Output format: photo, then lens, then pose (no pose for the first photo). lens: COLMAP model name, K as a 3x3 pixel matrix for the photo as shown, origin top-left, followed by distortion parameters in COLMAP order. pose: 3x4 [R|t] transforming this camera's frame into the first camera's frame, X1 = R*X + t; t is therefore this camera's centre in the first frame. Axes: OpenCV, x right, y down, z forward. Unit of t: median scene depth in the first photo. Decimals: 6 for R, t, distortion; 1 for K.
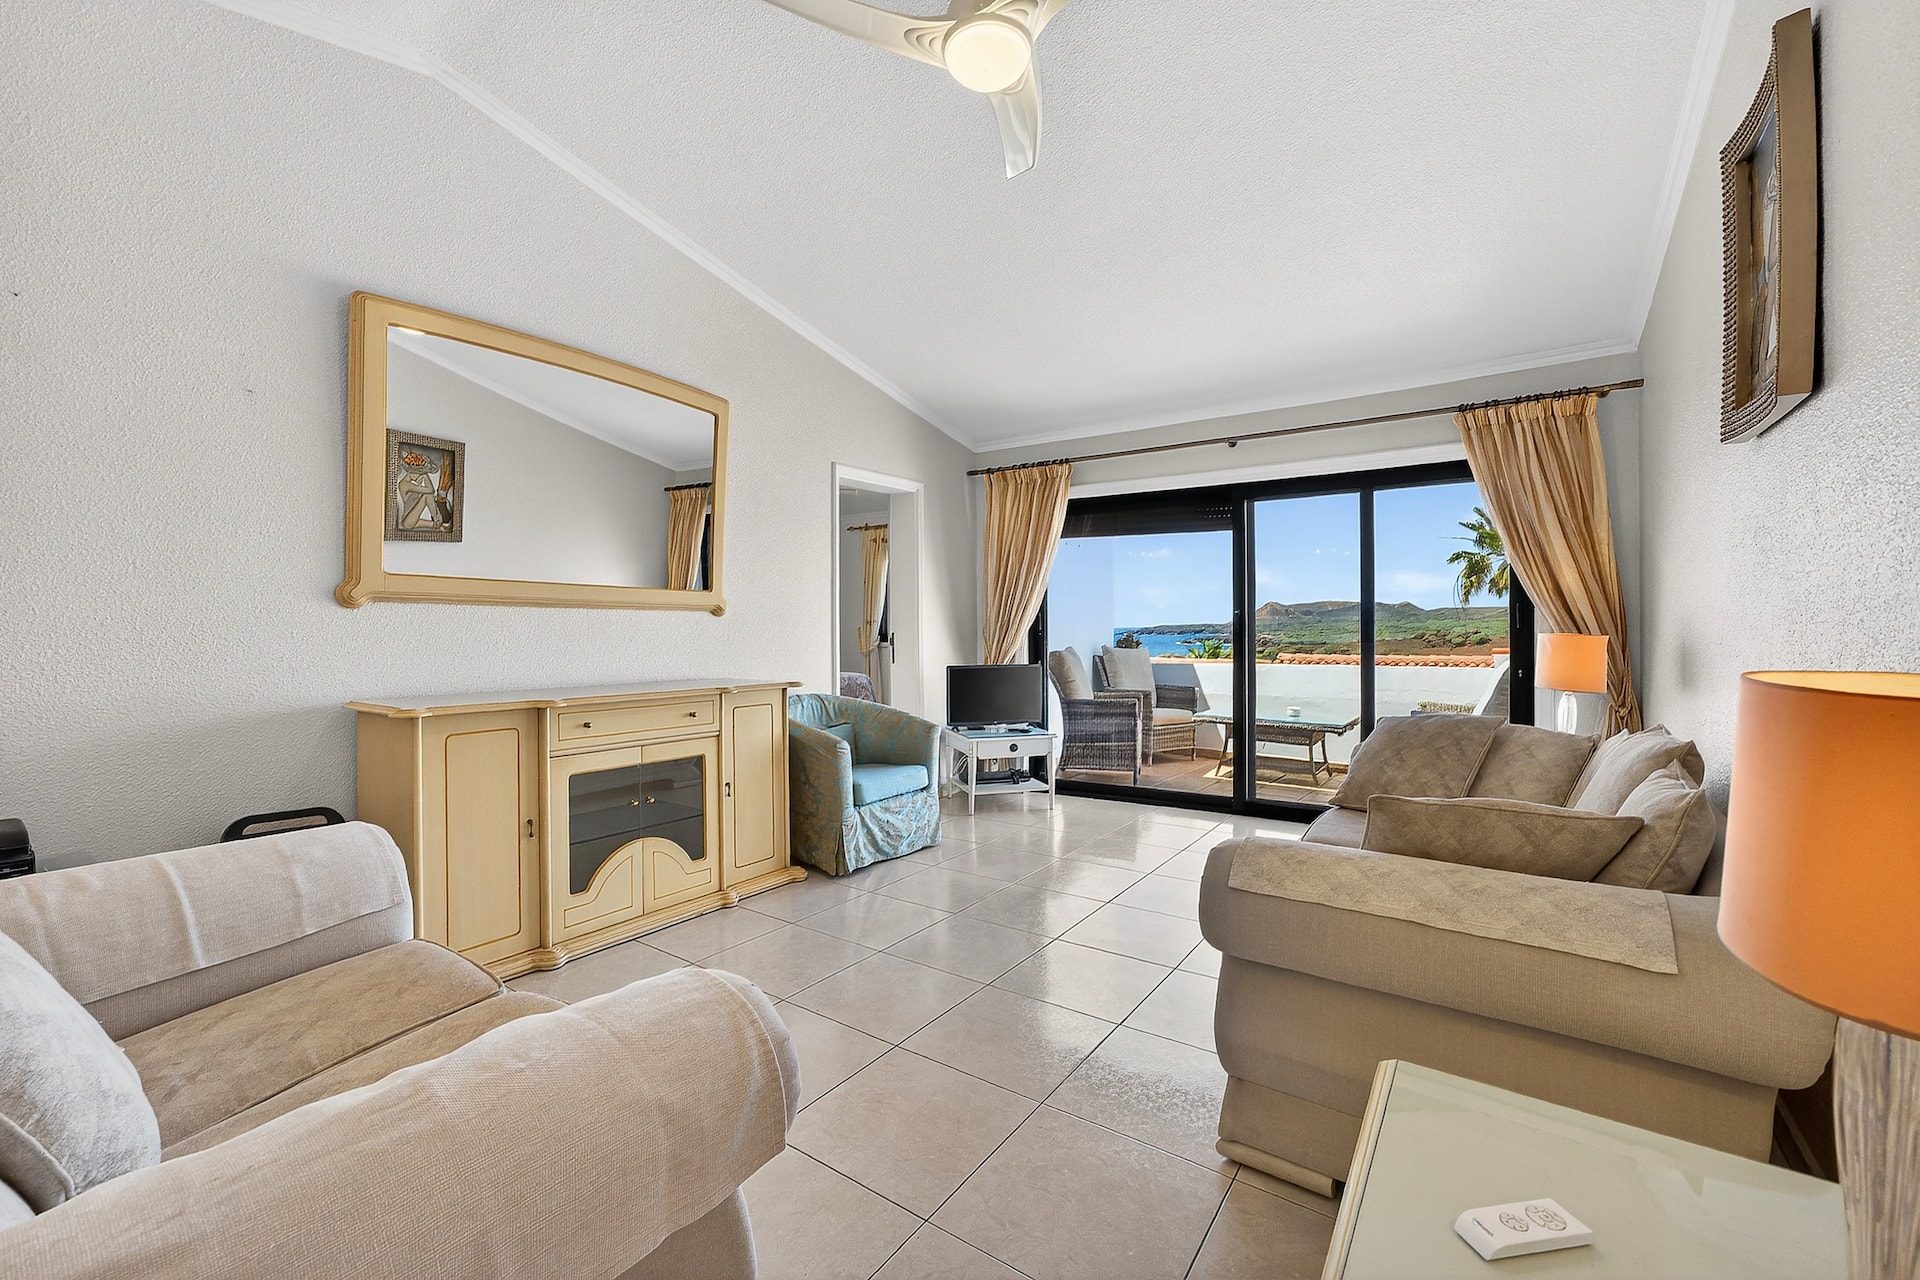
lens RADIAL K [[777.6, 0, 961.9], [0, 777.6, 627.6], [0, 0, 1]] dist [-0.080766, 0.044923]
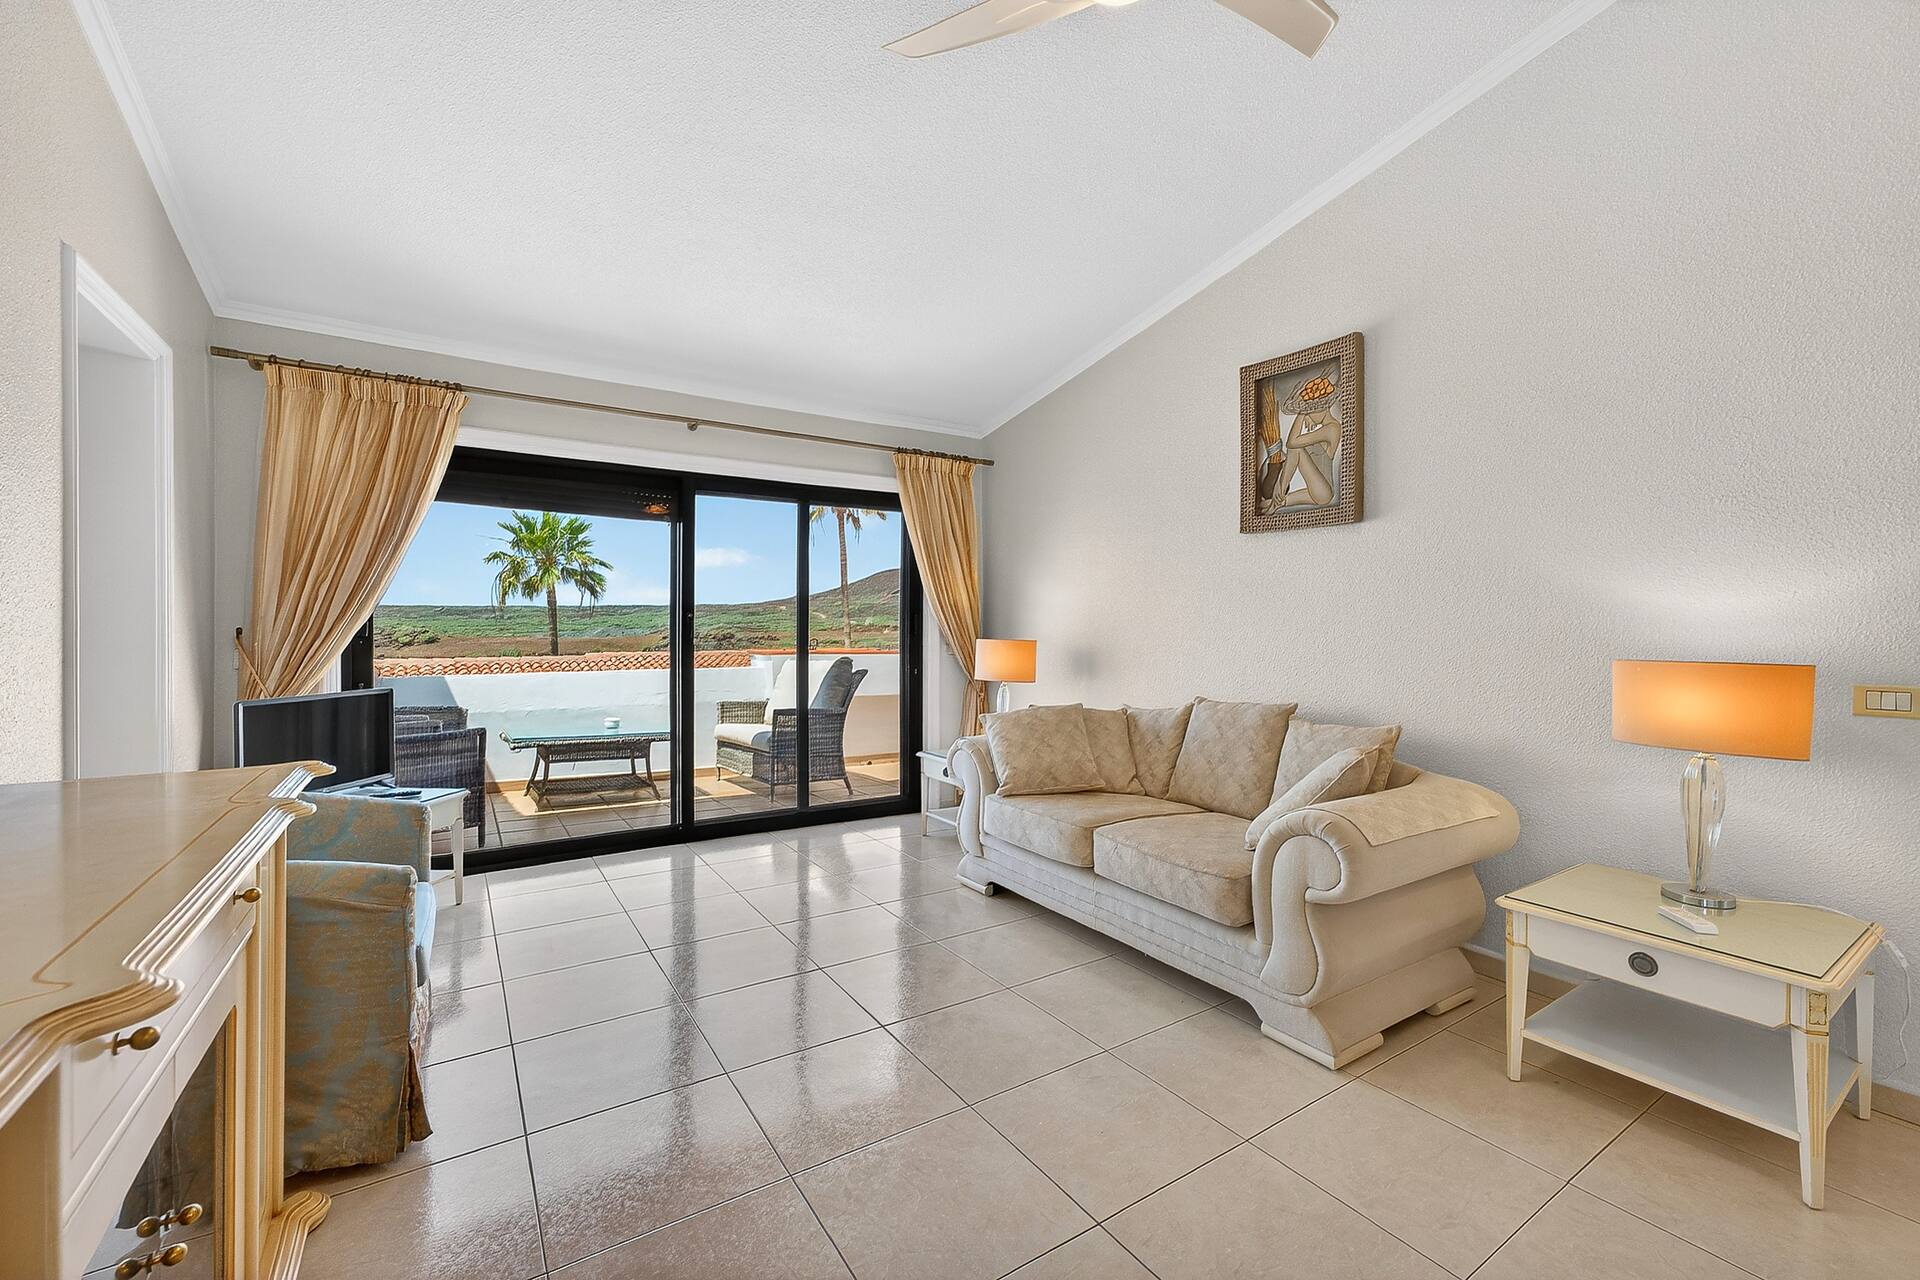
lens RADIAL K [[777.6, 0, 961.9], [0, 777.6, 627.6], [0, 0, 1]] dist [-0.080766, 0.044923]
pose [[0.357009, 0.005451, 0.934085, -0.321576], [-0.006558, 0.999973, -0.003329, -0.004589], [-0.934078, -0.004937, 0.357035, 0.340837]]
